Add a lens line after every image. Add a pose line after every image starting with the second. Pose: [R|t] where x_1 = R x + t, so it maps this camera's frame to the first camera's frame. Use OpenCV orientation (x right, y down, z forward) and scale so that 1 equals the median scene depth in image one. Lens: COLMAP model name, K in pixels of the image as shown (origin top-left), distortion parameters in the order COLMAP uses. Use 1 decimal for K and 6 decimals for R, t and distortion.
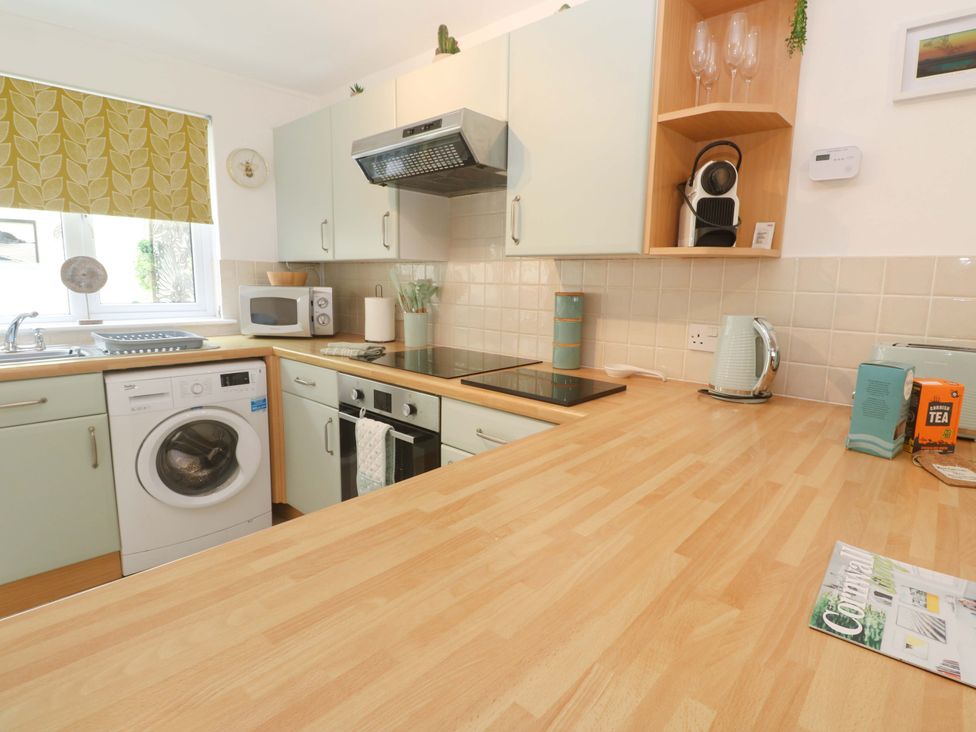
lens RADIAL K [[510.9, 0, 495.8], [0, 510.9, 354.9], [0, 0, 1]] dist [-0.002347, -0.011372]
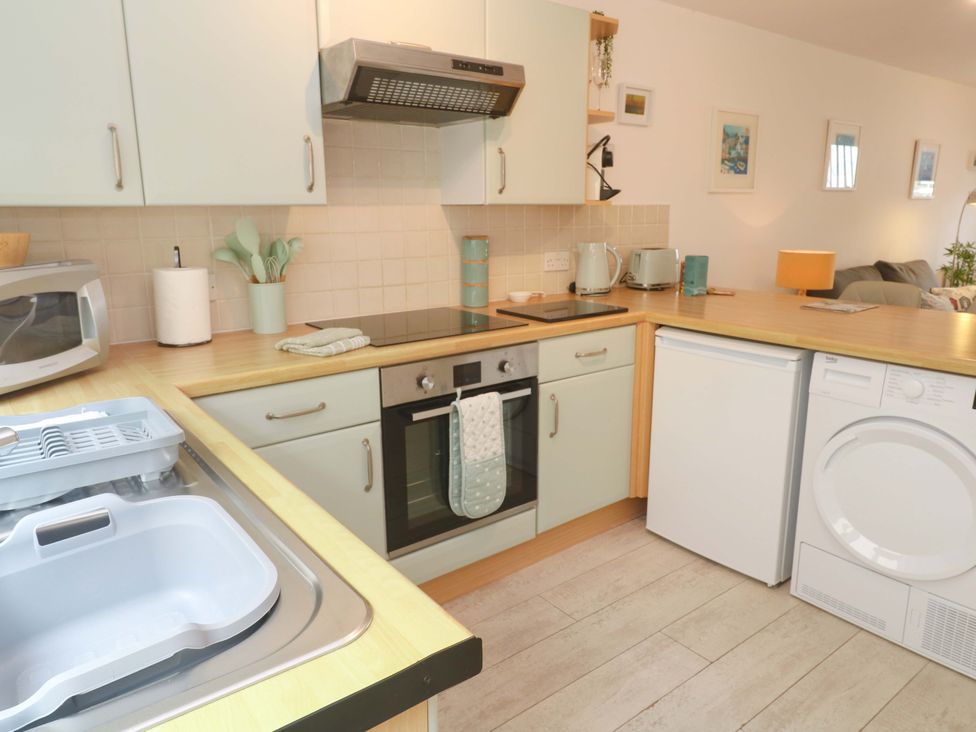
lens RADIAL K [[674.1, 0, 501.9], [0, 674.1, 350.8], [0, 0, 1]] dist [0.006099, -0.009567]
pose [[0.155706, -0.225703, 0.961672, -0.992758], [0.150402, 0.967612, 0.202745, -0.130884], [-0.976286, 0.113069, 0.184610, 0.548851]]
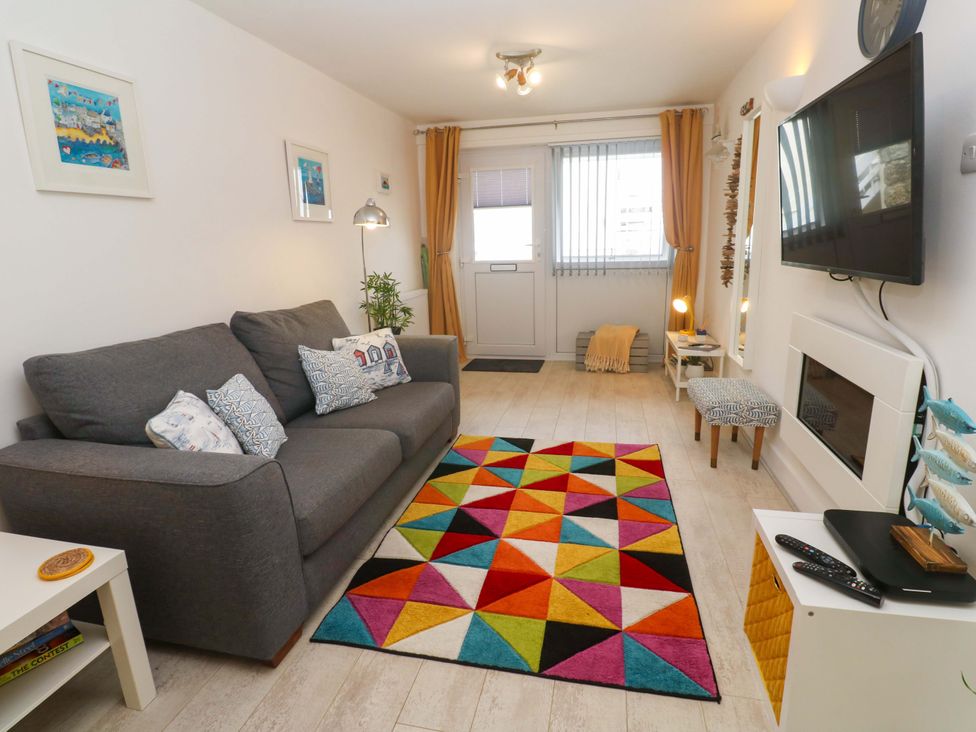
lens RADIAL K [[510.9, 0, 498.6], [0, 510.9, 349.4], [0, 0, 1]] dist [-0.002347, -0.011372]
pose [[-0.507870, -0.185253, 0.841279, 0.105568], [0.138895, 0.946215, 0.292209, 0.041486], [-0.850163, 0.265253, -0.454823, -0.182964]]
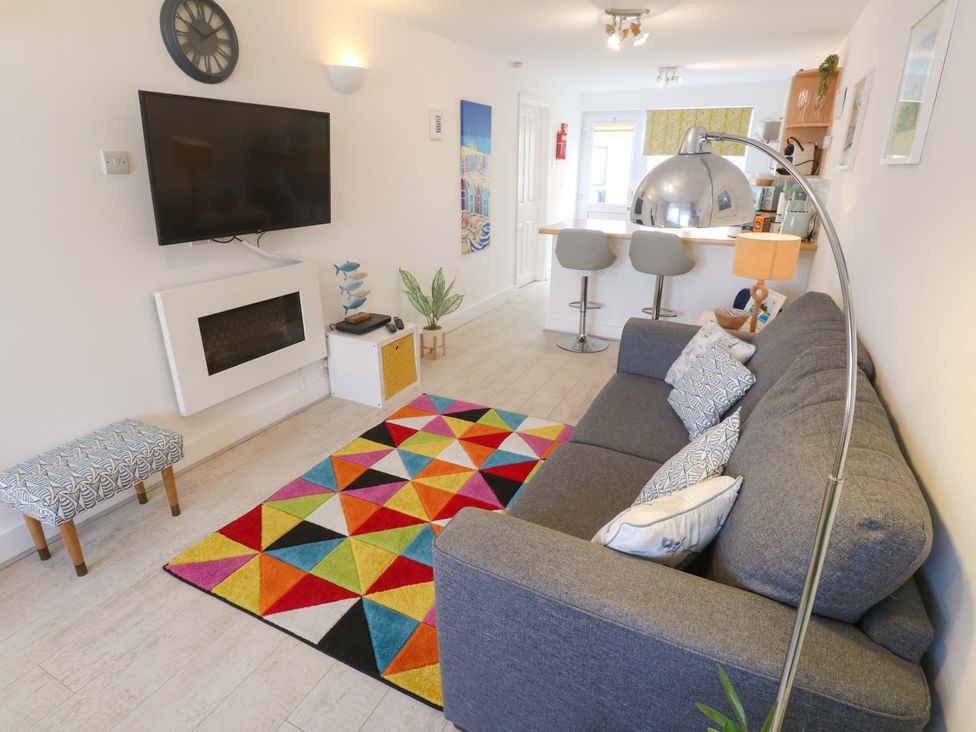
lens RADIAL K [[510.9, 0, 487.3], [0, 510.9, 361.0], [0, 0, 1]] dist [-0.002347, -0.011372]
pose [[0.271540, 0.331943, -0.903371, 1.633084], [-0.142806, 0.942145, 0.303265, 0.082602], [0.951773, 0.046659, 0.303233, -0.799616]]
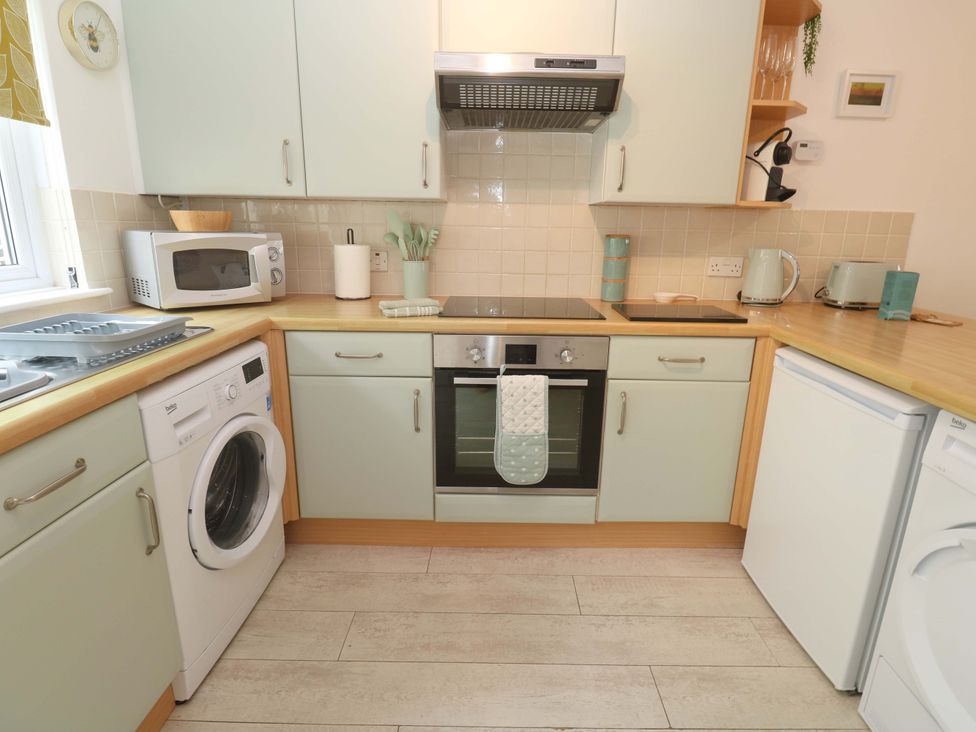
lens RADIAL K [[510.9, 0, 498.2], [0, 510.9, 355.5], [0, 0, 1]] dist [-0.002347, -0.011372]
pose [[0.734415, -0.172902, 0.656307, -0.667131], [0.094408, 0.983630, 0.153490, -0.043922], [-0.672102, -0.050765, 0.738716, 0.243465]]
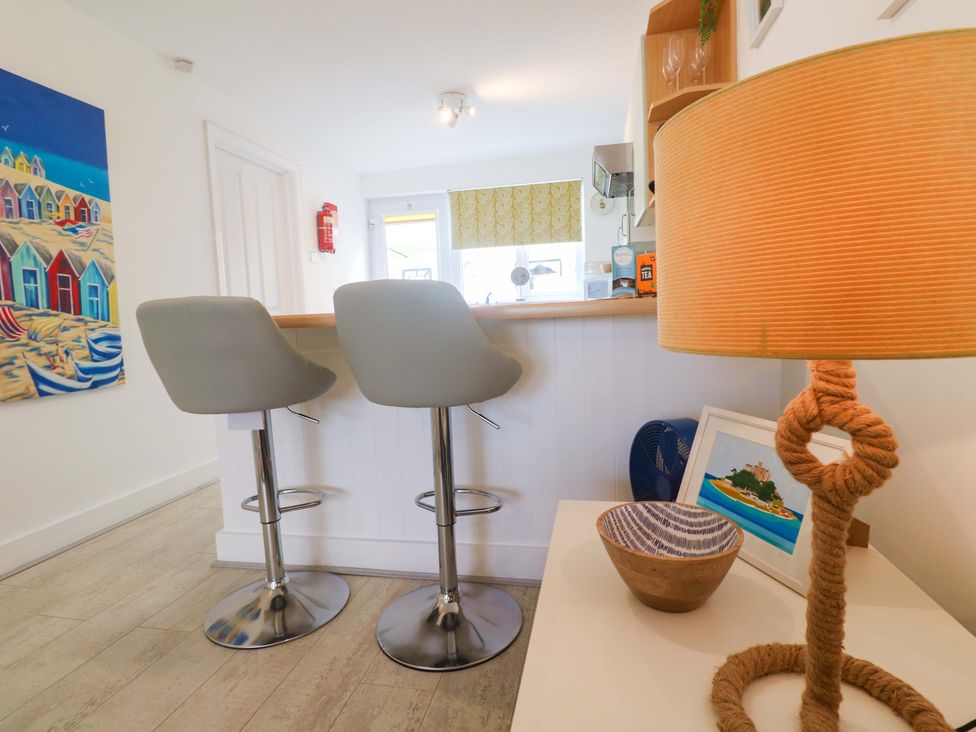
lens RADIAL K [[510.9, 0, 494.1], [0, 510.9, 357.1], [0, 0, 1]] dist [-0.002347, -0.011372]
pose [[0.517465, 0.031904, -0.855110, 0.815351], [-0.078050, 0.996899, -0.010037, 0.176294], [0.852138, 0.071935, 0.518350, -0.090699]]
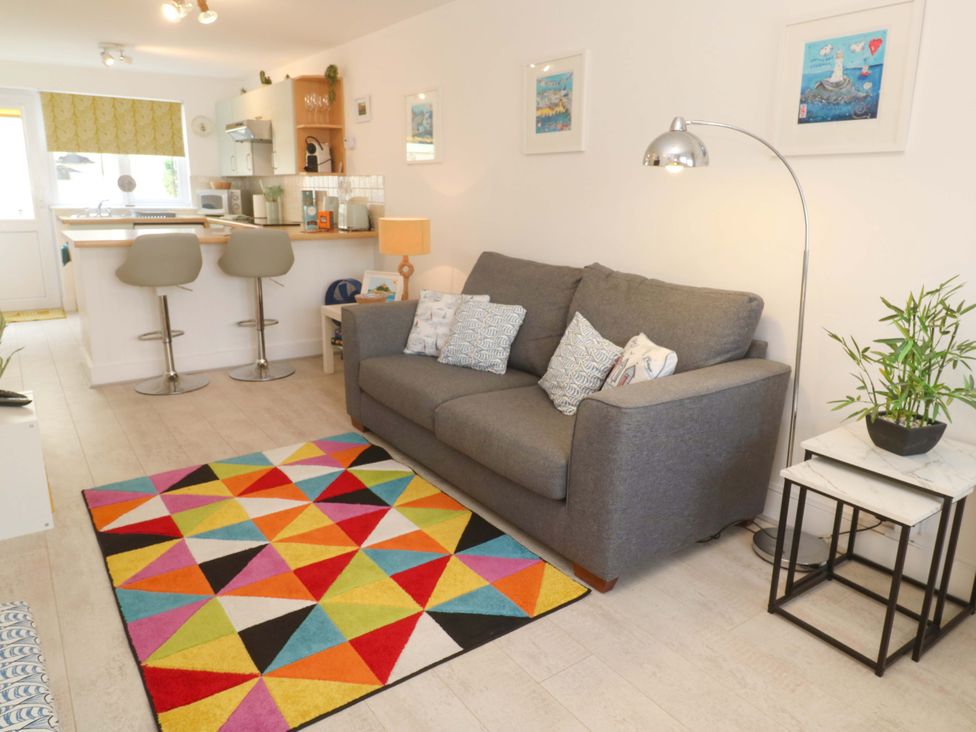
lens RADIAL K [[674.1, 0, 494.4], [0, 674.1, 352.5], [0, 0, 1]] dist [0.006099, -0.009567]
pose [[0.979247, 0.045872, -0.197410, 1.277012], [-0.028740, 0.995636, 0.088790, 0.250340], [0.200622, -0.081274, 0.976292, -1.496900]]
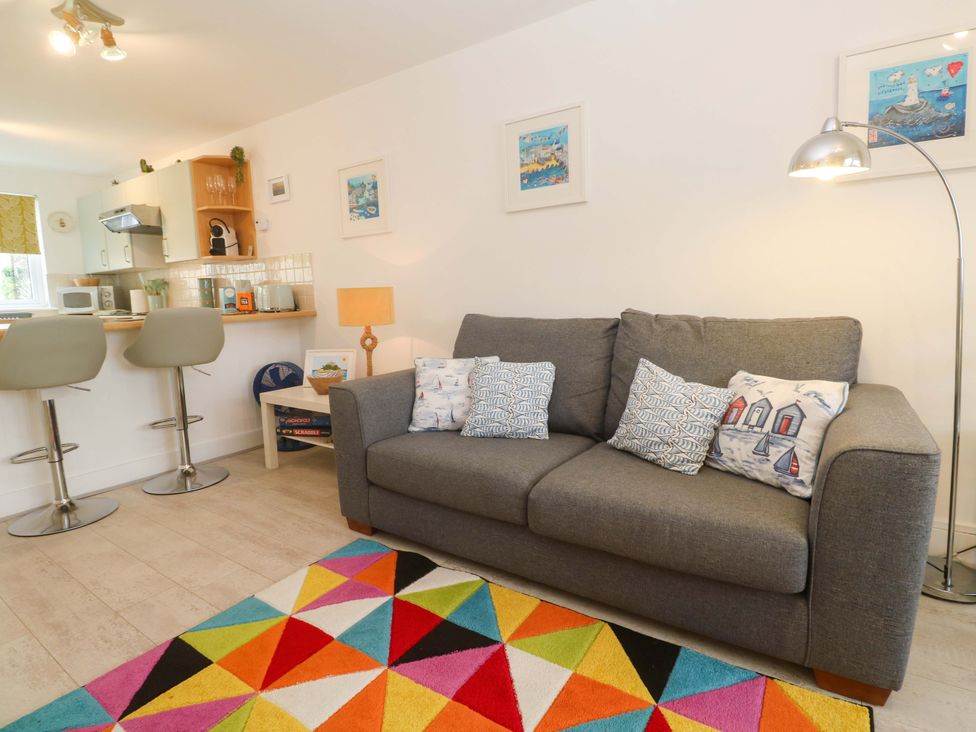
lens RADIAL K [[510.9, 0, 497.9], [0, 510.9, 352.5], [0, 0, 1]] dist [-0.002347, -0.011372]
pose [[0.987364, -0.064112, 0.144924, 0.837793], [0.069000, 0.997196, -0.028957, 0.278671], [-0.142661, 0.038591, 0.989019, -1.084654]]
